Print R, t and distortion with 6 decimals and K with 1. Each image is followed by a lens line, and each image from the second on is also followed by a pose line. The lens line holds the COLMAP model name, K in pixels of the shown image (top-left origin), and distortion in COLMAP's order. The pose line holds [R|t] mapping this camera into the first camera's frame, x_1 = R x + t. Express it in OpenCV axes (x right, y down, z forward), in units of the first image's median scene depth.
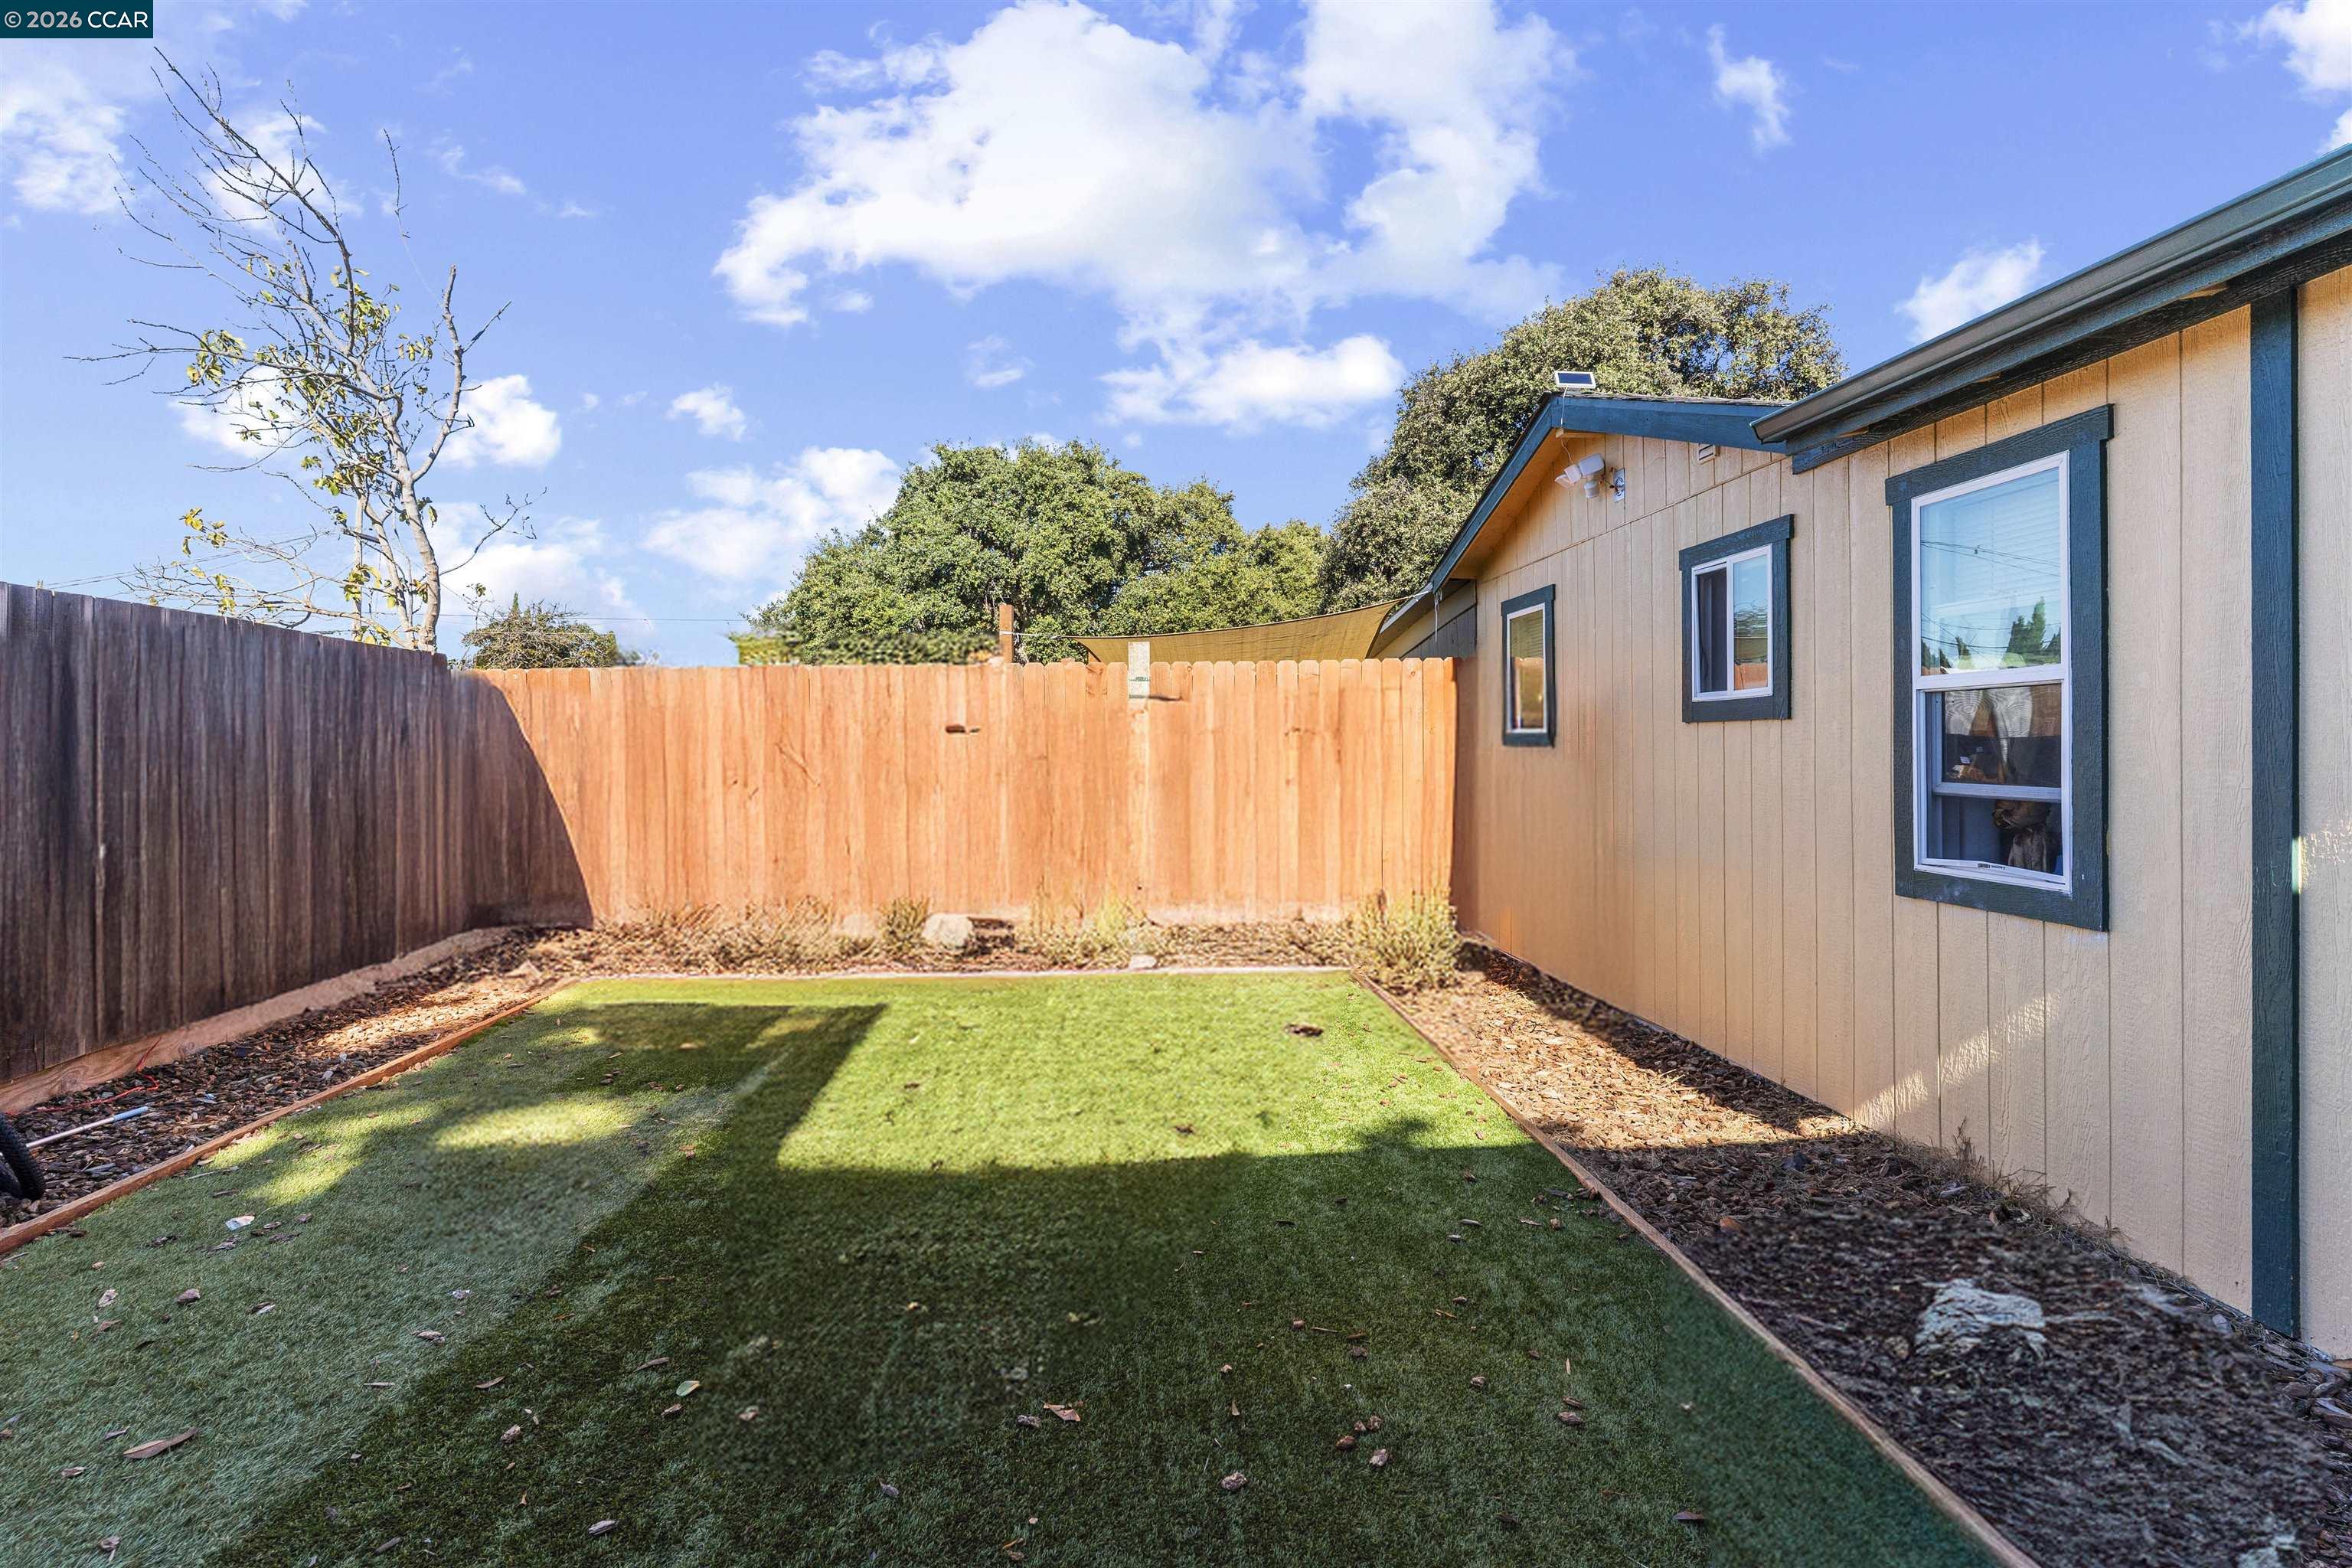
lens RADIAL K [[1132.4, 0, 1188.6], [0, 1132.4, 772.9], [0, 0, 1]] dist [0.003787, -0.000821]
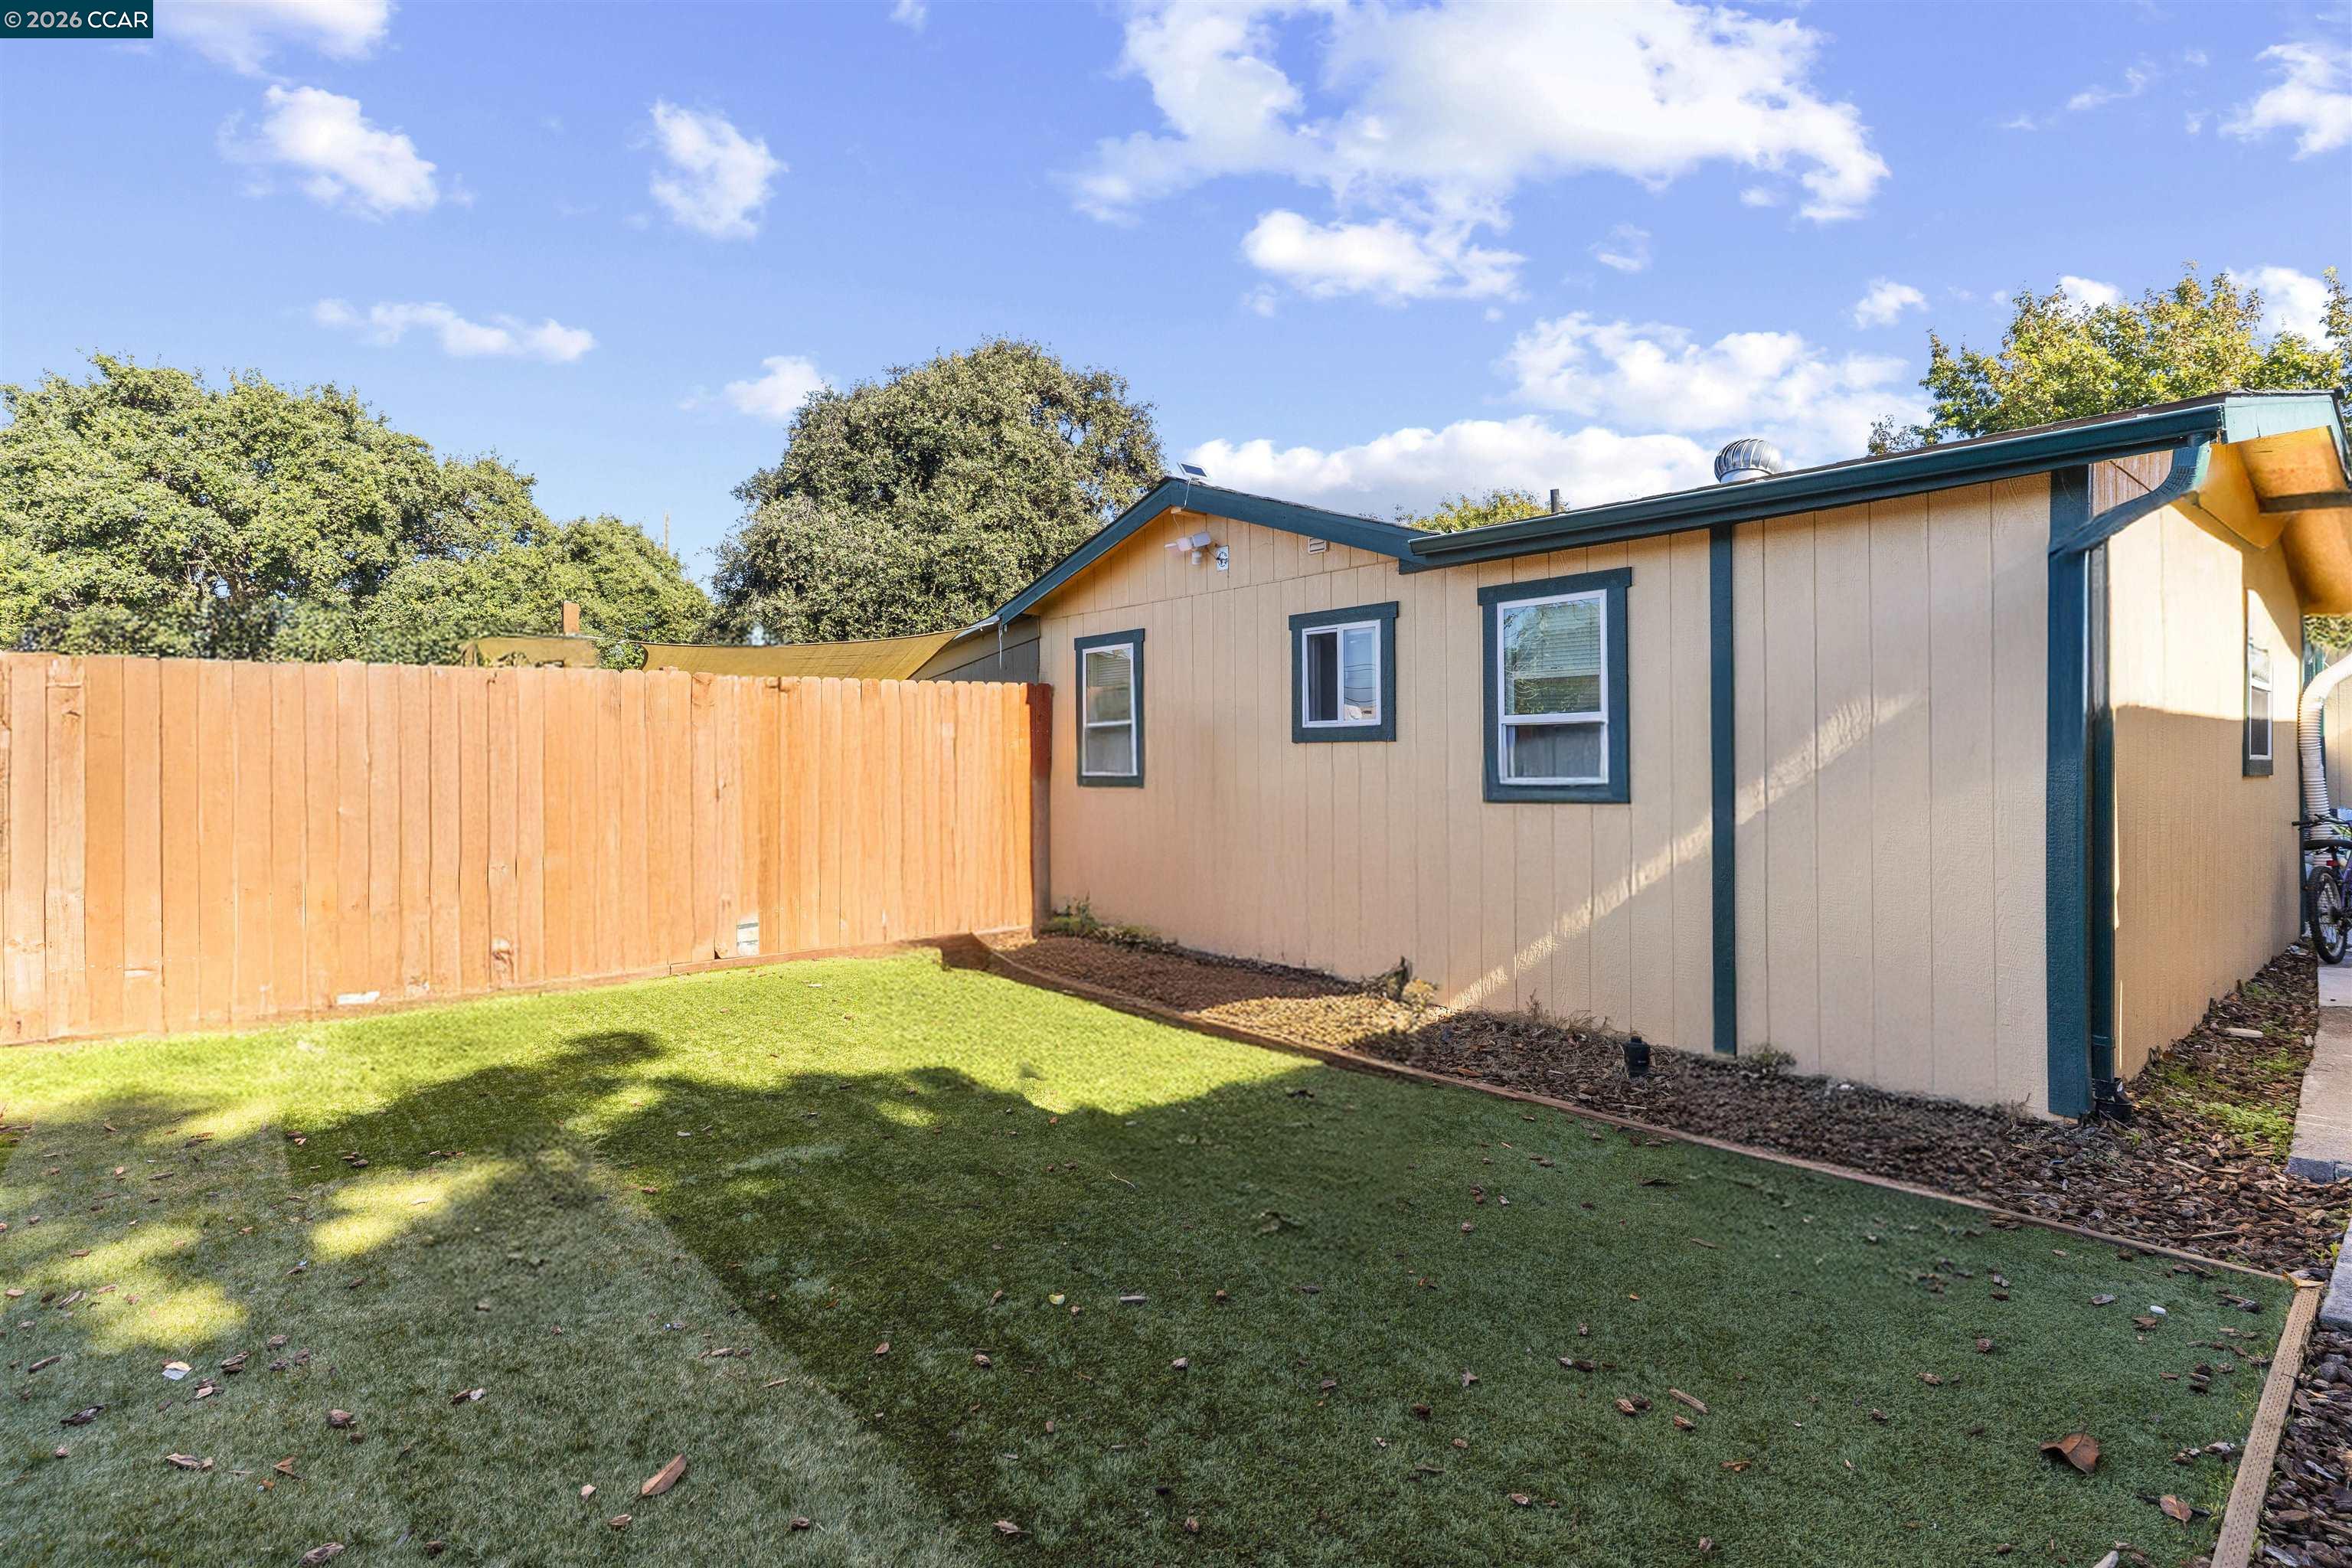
lens RADIAL K [[1132.4, 0, 1178.0], [0, 1132.4, 771.7], [0, 0, 1]] dist [0.003787, -0.000821]
pose [[0.814586, -0.003466, 0.580032, -0.132384], [0.013748, 0.999817, -0.013334, 0.001814], [-0.579880, 0.018836, 0.814484, -0.005456]]
